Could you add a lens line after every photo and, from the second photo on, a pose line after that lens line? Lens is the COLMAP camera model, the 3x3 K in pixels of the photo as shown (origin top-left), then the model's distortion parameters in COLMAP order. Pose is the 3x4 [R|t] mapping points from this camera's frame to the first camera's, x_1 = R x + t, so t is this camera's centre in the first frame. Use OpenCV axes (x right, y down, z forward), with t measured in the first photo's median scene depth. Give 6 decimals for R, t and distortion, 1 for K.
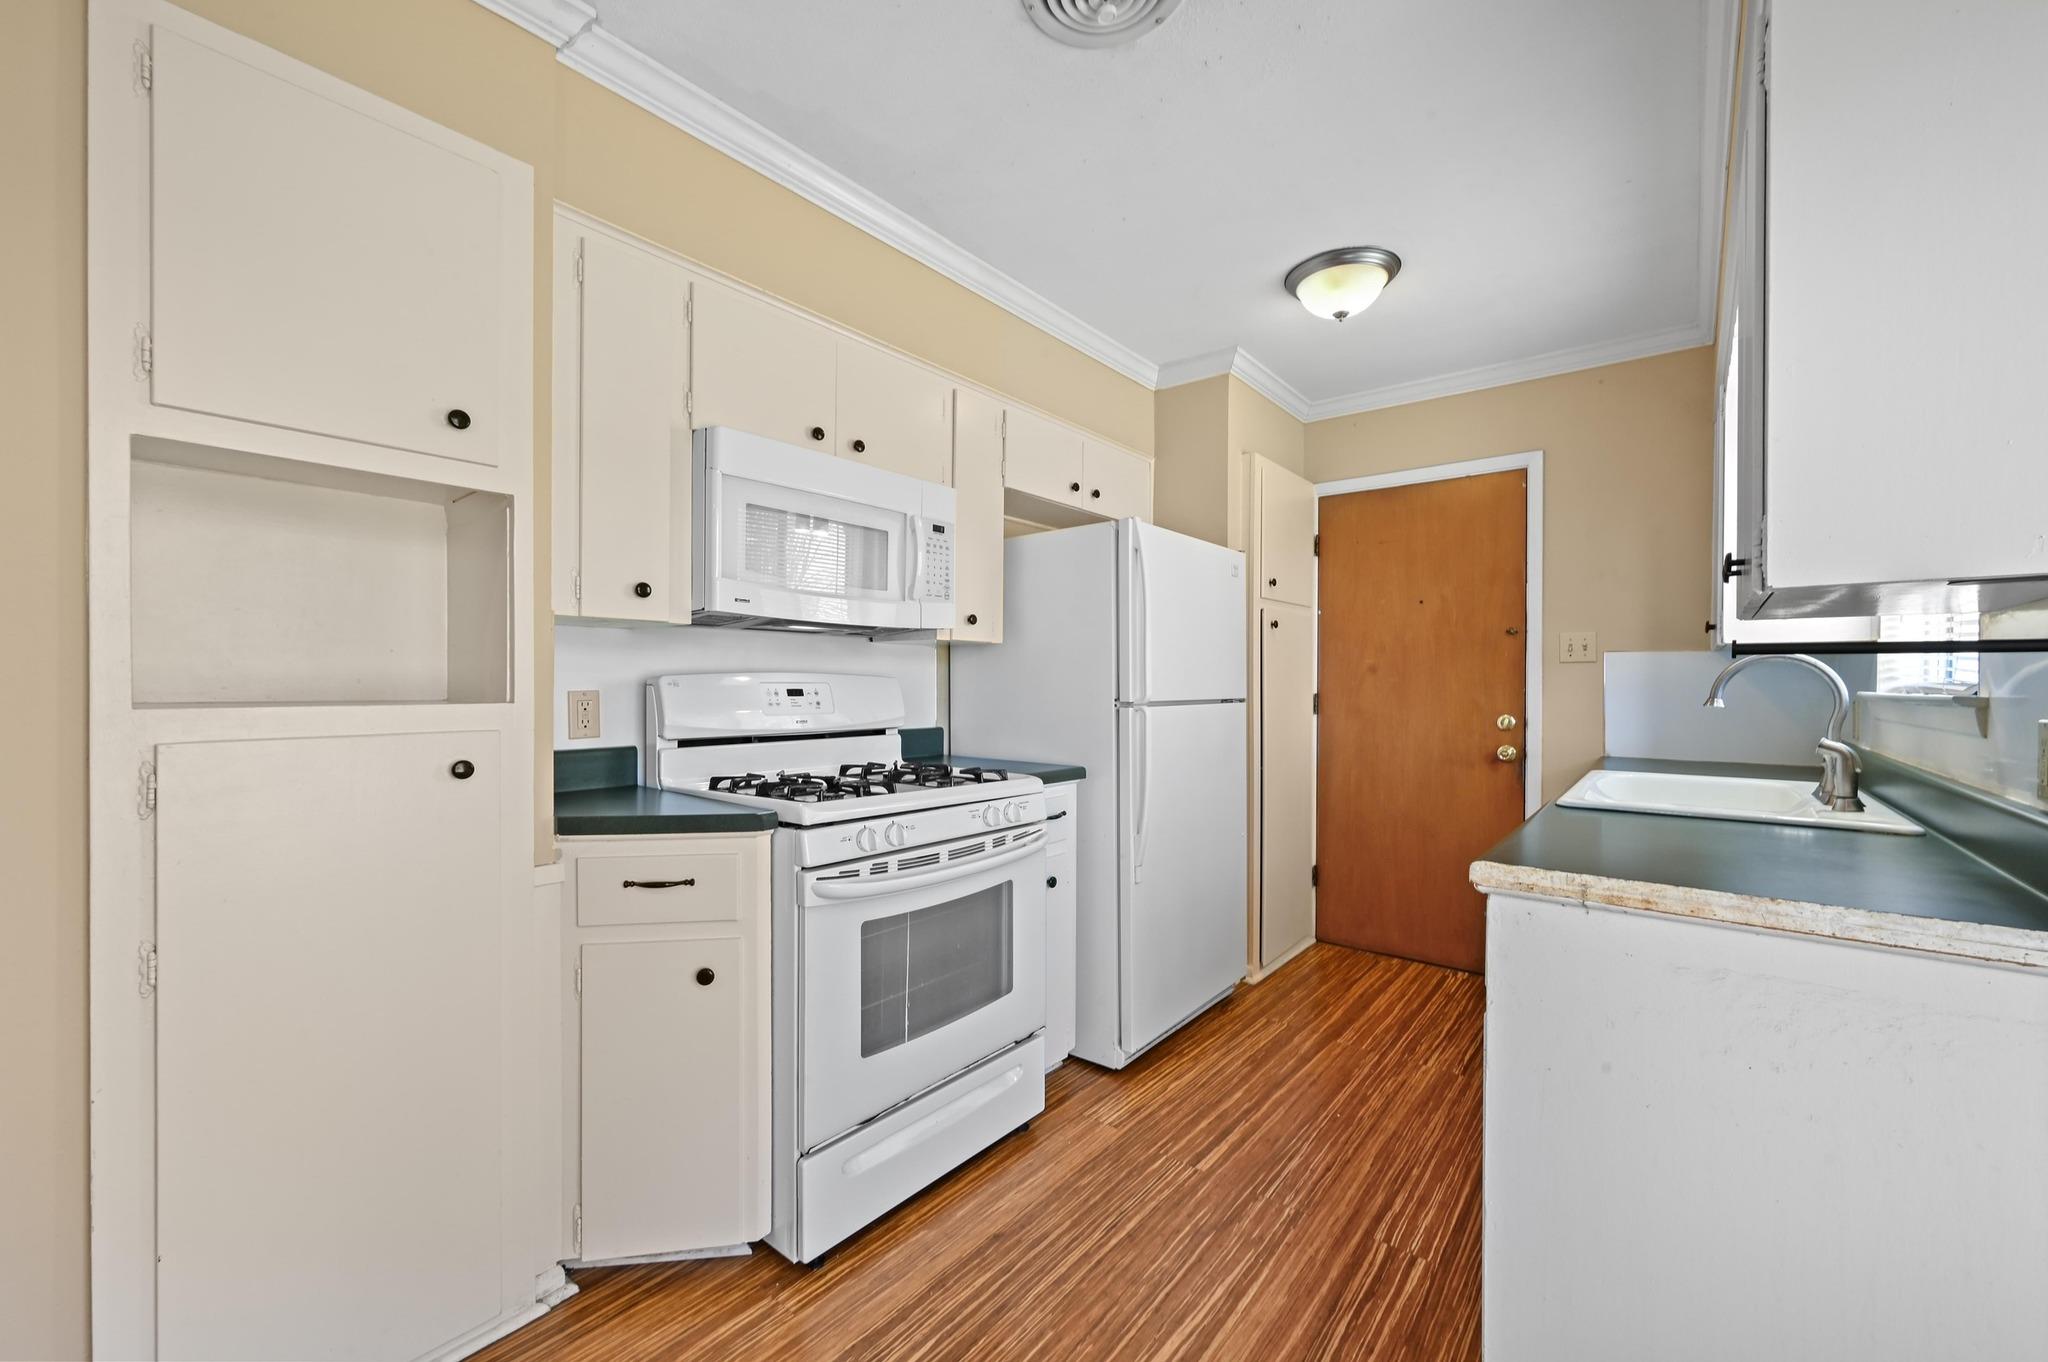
lens RADIAL K [[813.7, 0, 1030.3], [0, 813.7, 677.4], [0, 0, 1]] dist [0.000032, 0.000181]
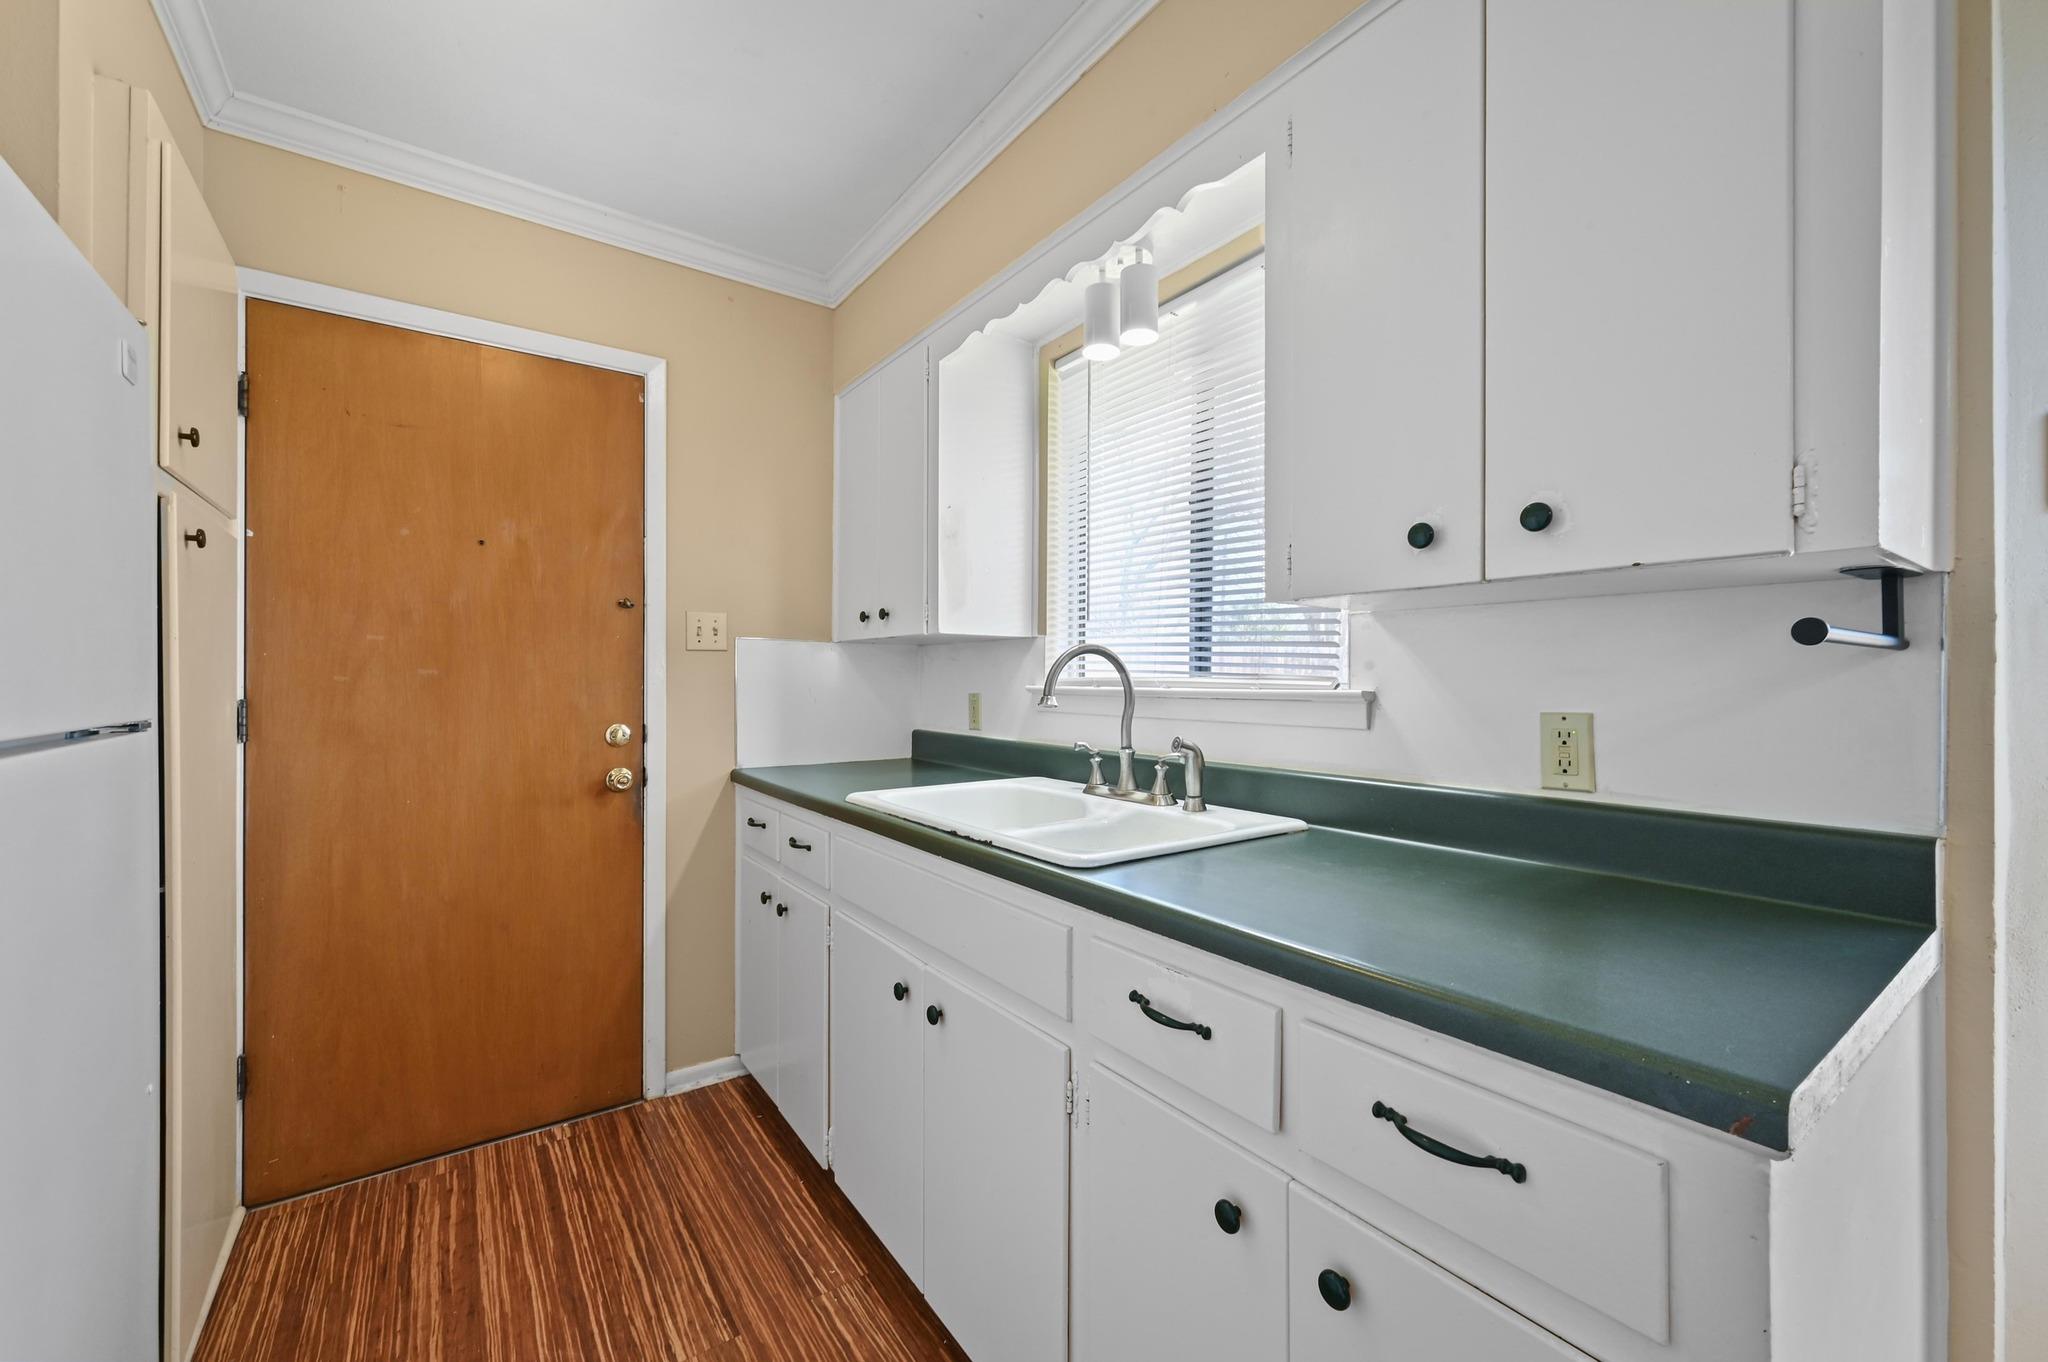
lens RADIAL K [[813.7, 0, 1030.3], [0, 813.7, 677.4], [0, 0, 1]] dist [0.000032, 0.000181]
pose [[0.264284, -0.001544, 0.964444, 0.009226], [-0.008465, 0.999956, 0.003921, 0.001199], [-0.964408, -0.009201, 0.264260, 0.483068]]
